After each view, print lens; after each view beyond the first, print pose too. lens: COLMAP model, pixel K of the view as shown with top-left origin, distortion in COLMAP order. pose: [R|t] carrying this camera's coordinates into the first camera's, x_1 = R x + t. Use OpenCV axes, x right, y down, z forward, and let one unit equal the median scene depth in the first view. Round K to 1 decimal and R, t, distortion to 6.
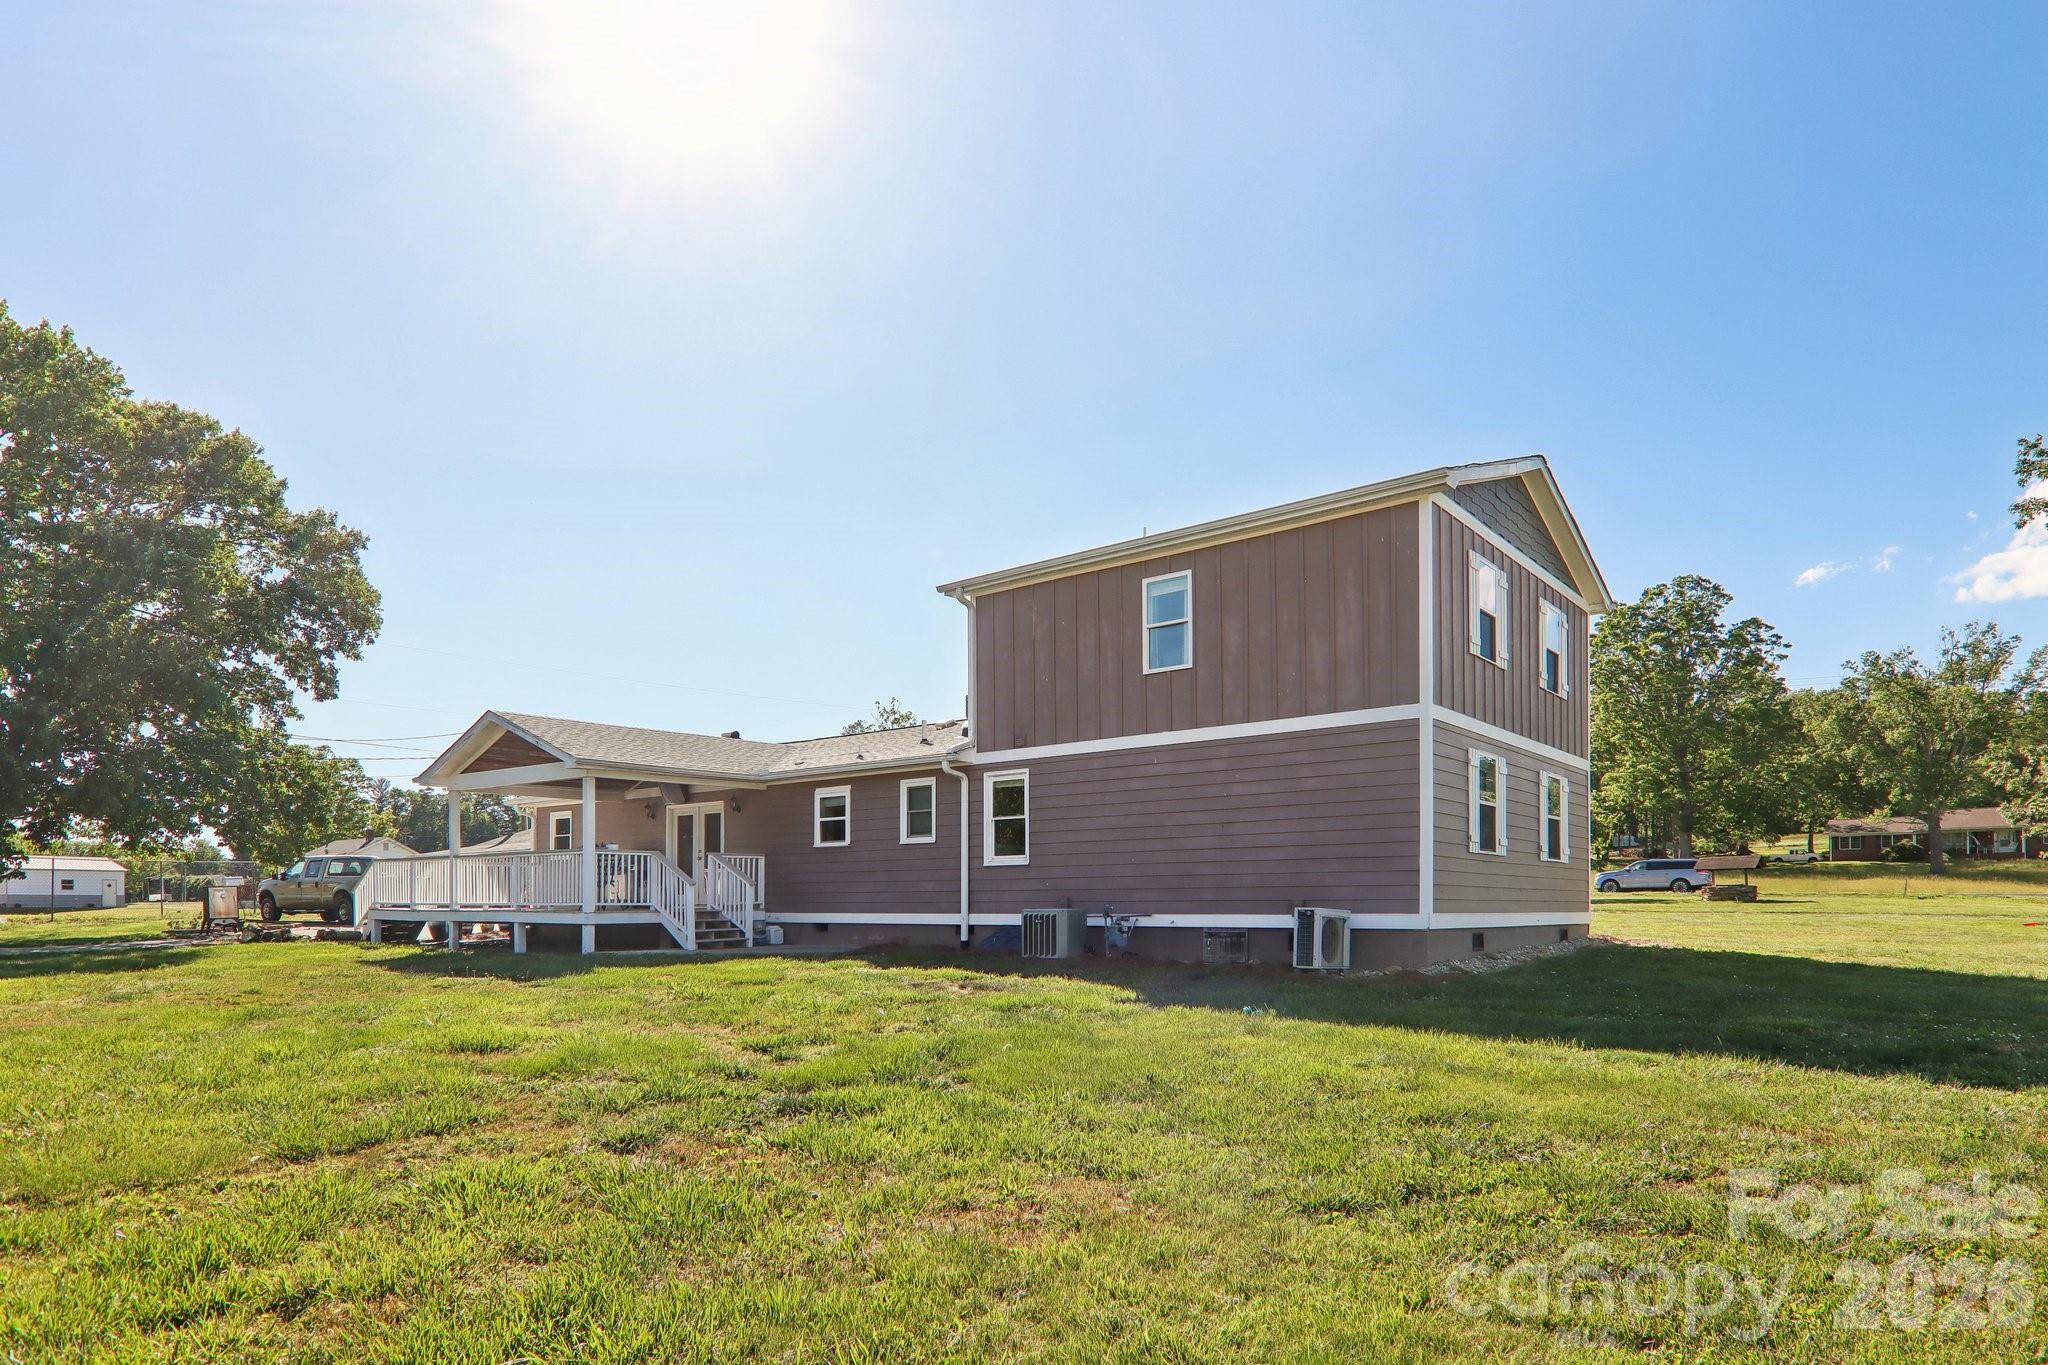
lens RADIAL K [[1136.9, 0, 1038.8], [0, 1136.9, 721.2], [0, 0, 1]] dist [0.006900, -0.019873]
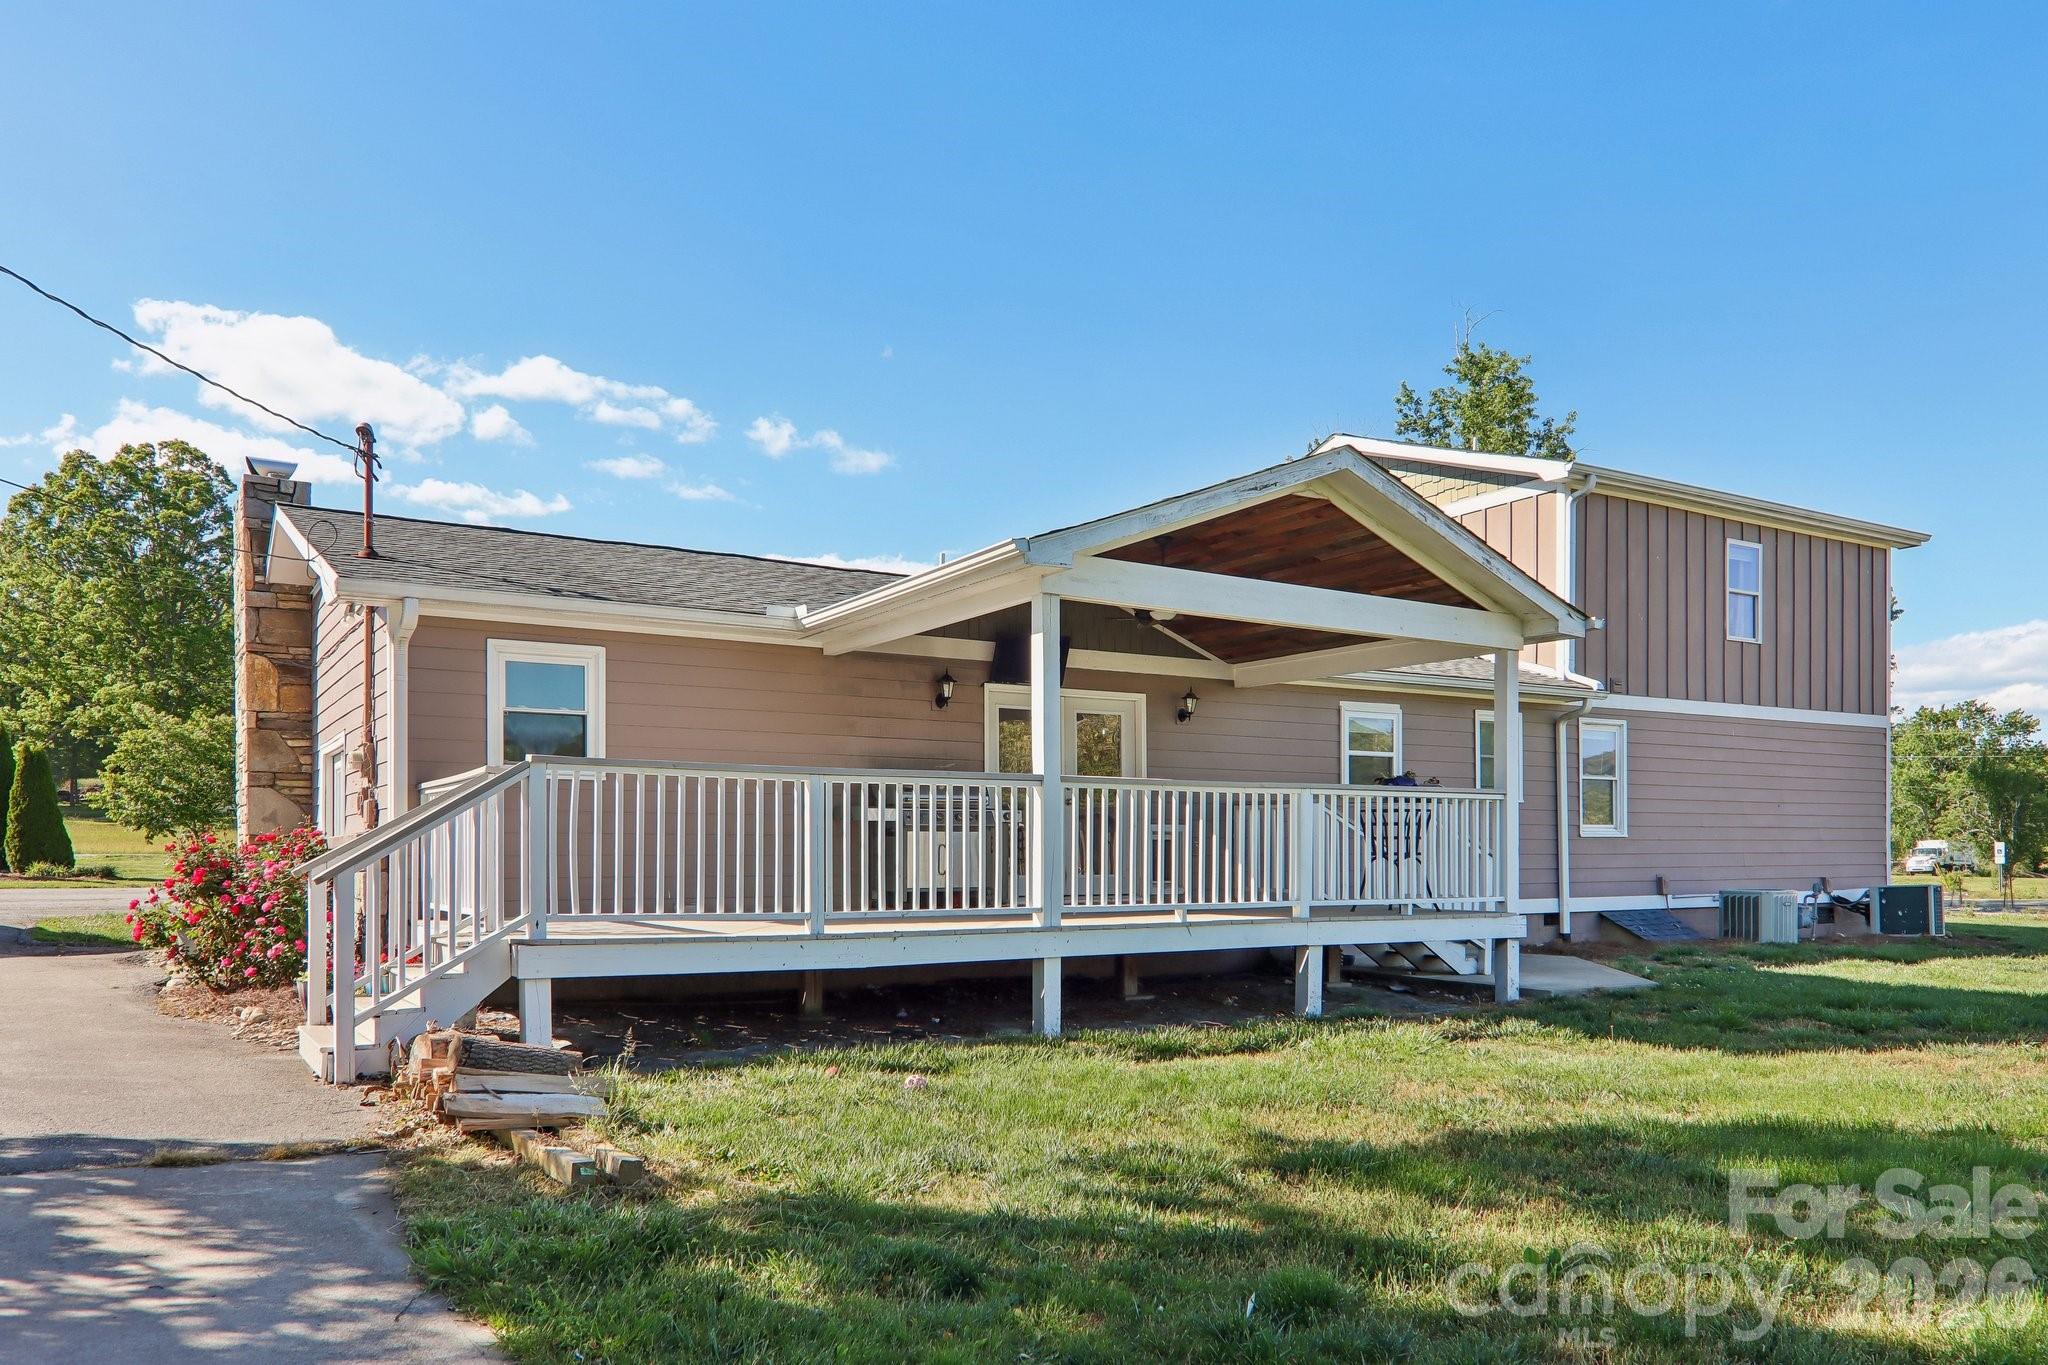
lens RADIAL K [[1420.0, 0, 1005.5], [0, 1420.0, 679.5], [0, 0, 1]] dist [-0.003707, 0.000958]
pose [[0.368413, 0.114695, 0.922560, -1.072219], [-0.145539, 0.987240, -0.064617, 0.137109], [-0.918200, -0.110463, 0.380404, 0.974421]]
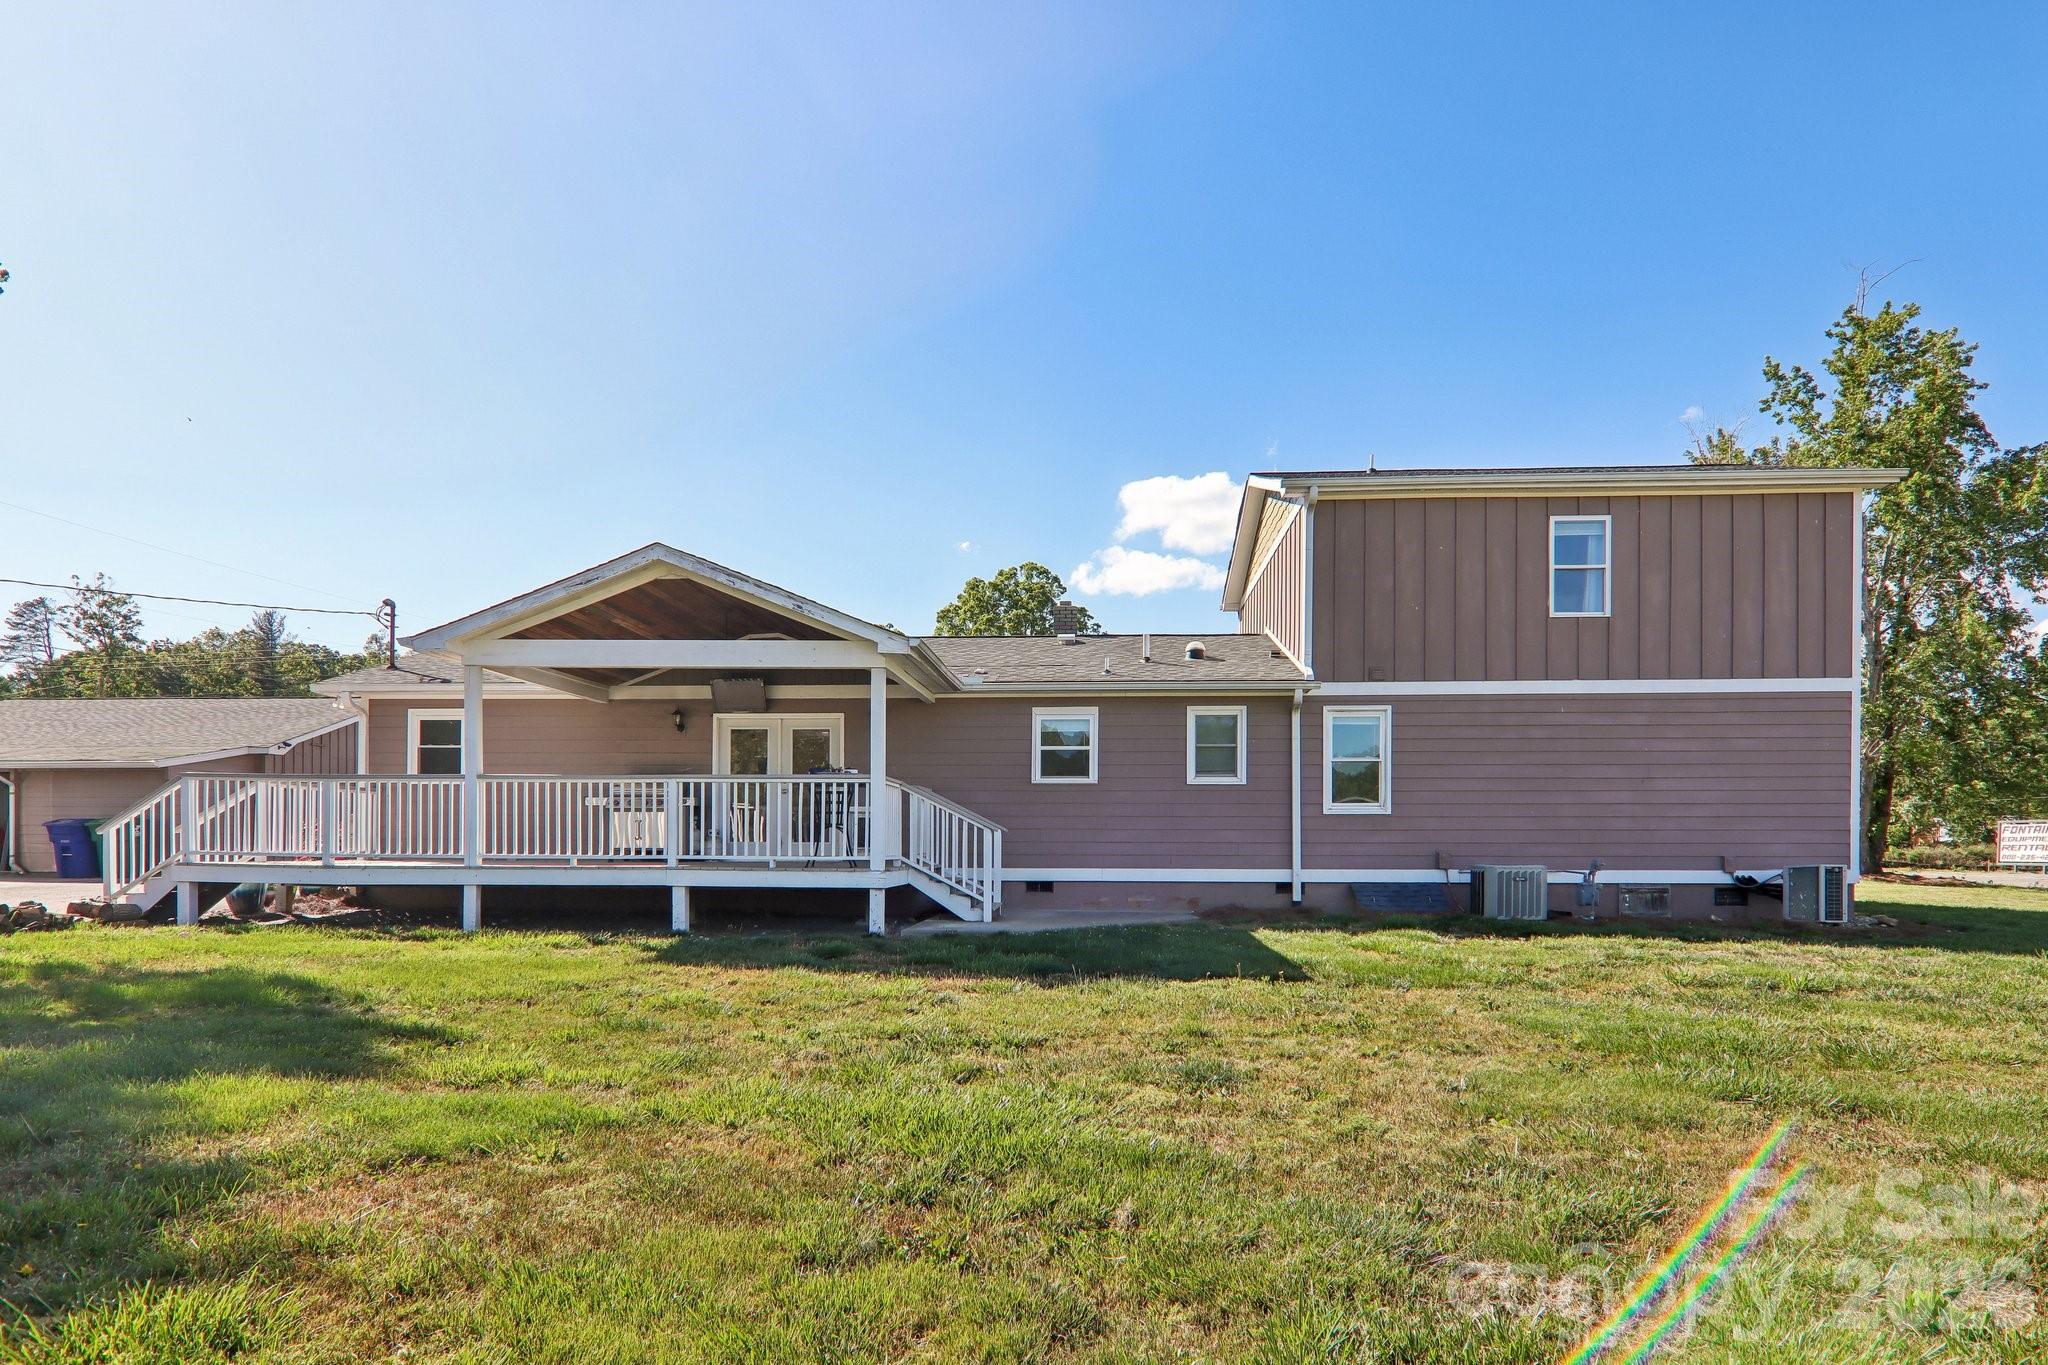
lens RADIAL K [[1136.9, 0, 1033.2], [0, 1136.9, 701.3], [0, 0, 1]] dist [0.006900, -0.019873]
pose [[0.824356, 0.075443, 0.561022, -0.697954], [-0.094300, 0.995533, 0.004690, 0.057151], [-0.558162, -0.056771, 0.827788, 0.402233]]
